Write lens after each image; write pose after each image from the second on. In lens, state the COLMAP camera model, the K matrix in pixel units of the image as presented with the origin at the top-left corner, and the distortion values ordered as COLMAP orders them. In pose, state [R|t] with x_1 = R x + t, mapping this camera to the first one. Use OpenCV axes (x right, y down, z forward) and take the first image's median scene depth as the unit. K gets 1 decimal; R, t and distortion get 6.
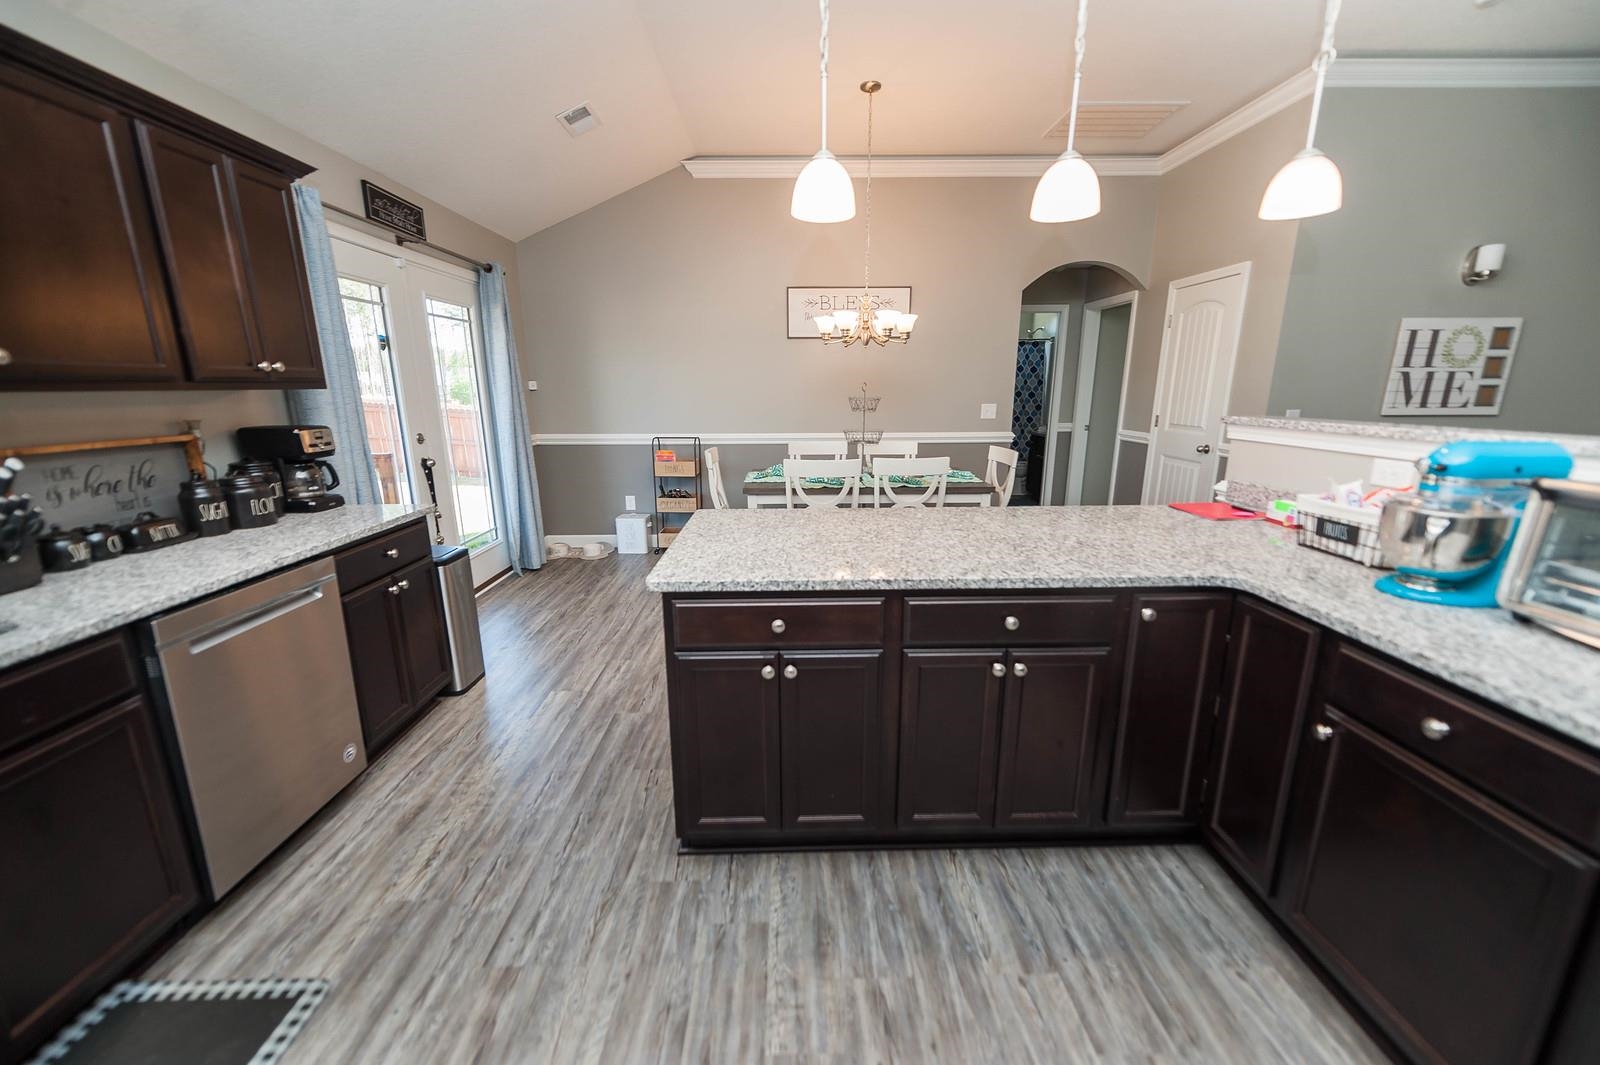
lens RADIAL K [[624.9, 0, 804.1], [0, 624.9, 534.1], [0, 0, 1]] dist [0.017037, -0.005522]
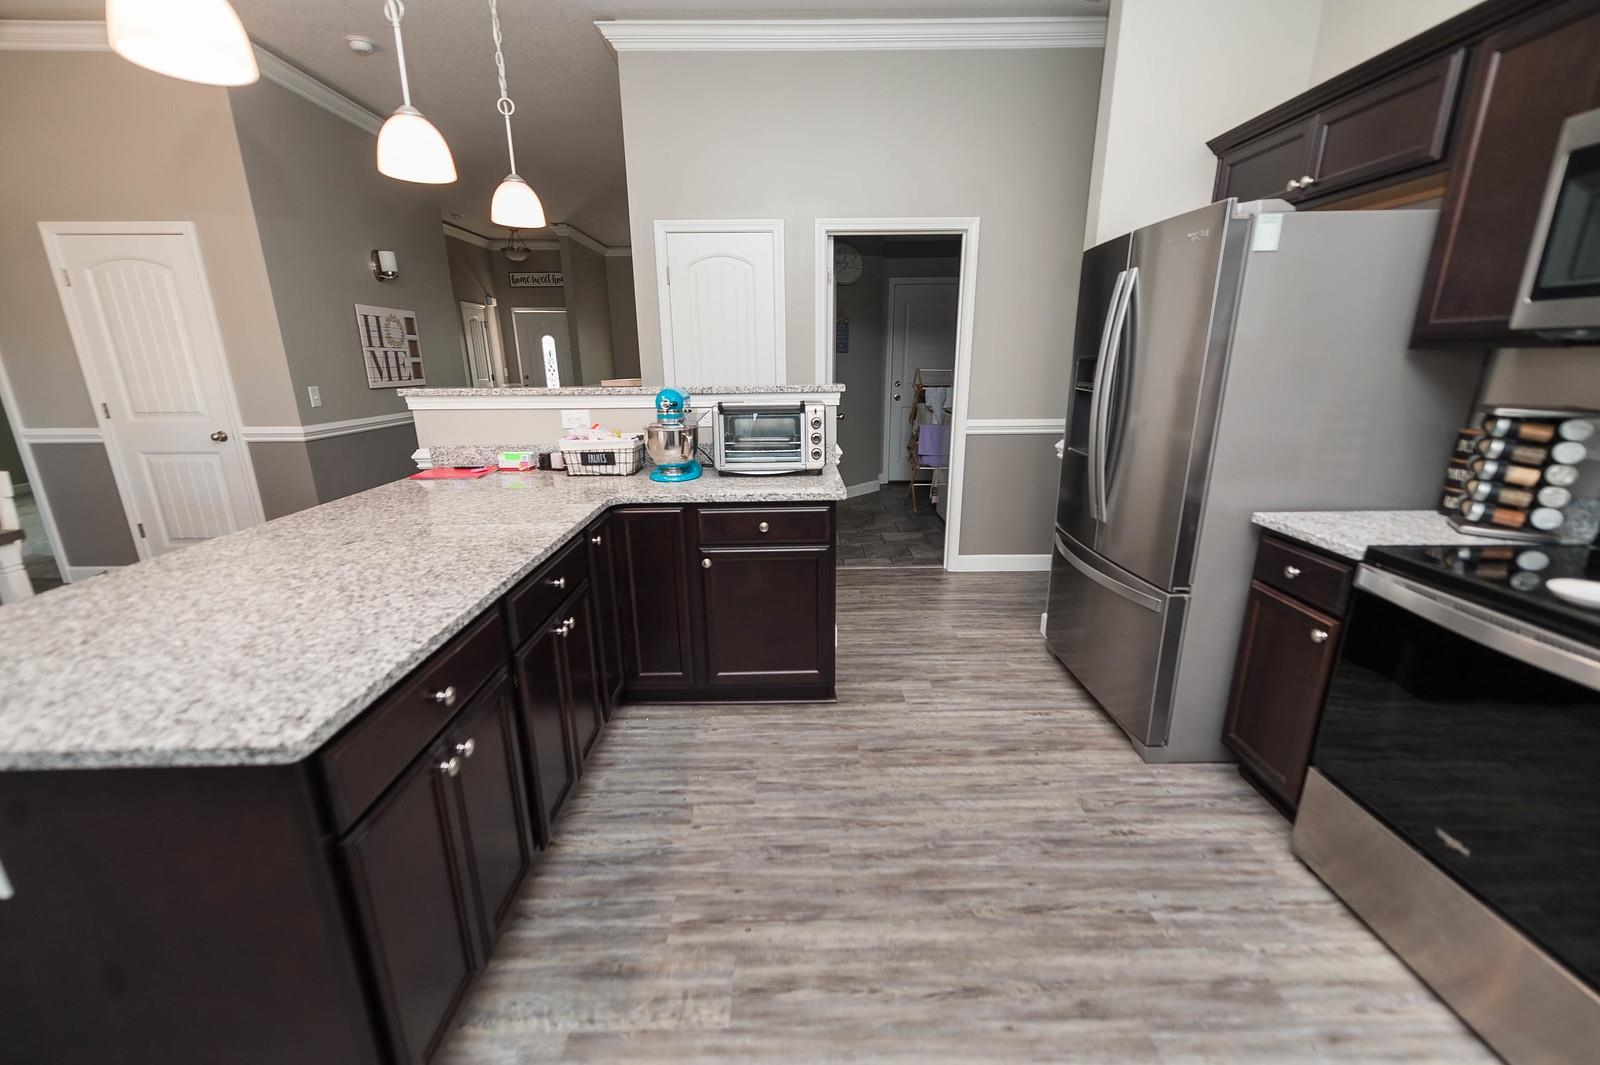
lens RADIAL K [[624.9, 0, 804.1], [0, 624.9, 534.1], [0, 0, 1]] dist [0.017037, -0.005522]
pose [[0.019550, -0.267816, 0.963272, -0.617320], [0.241832, 0.936114, 0.255358, -0.100068], [-0.970121, 0.227958, 0.083068, 0.474727]]
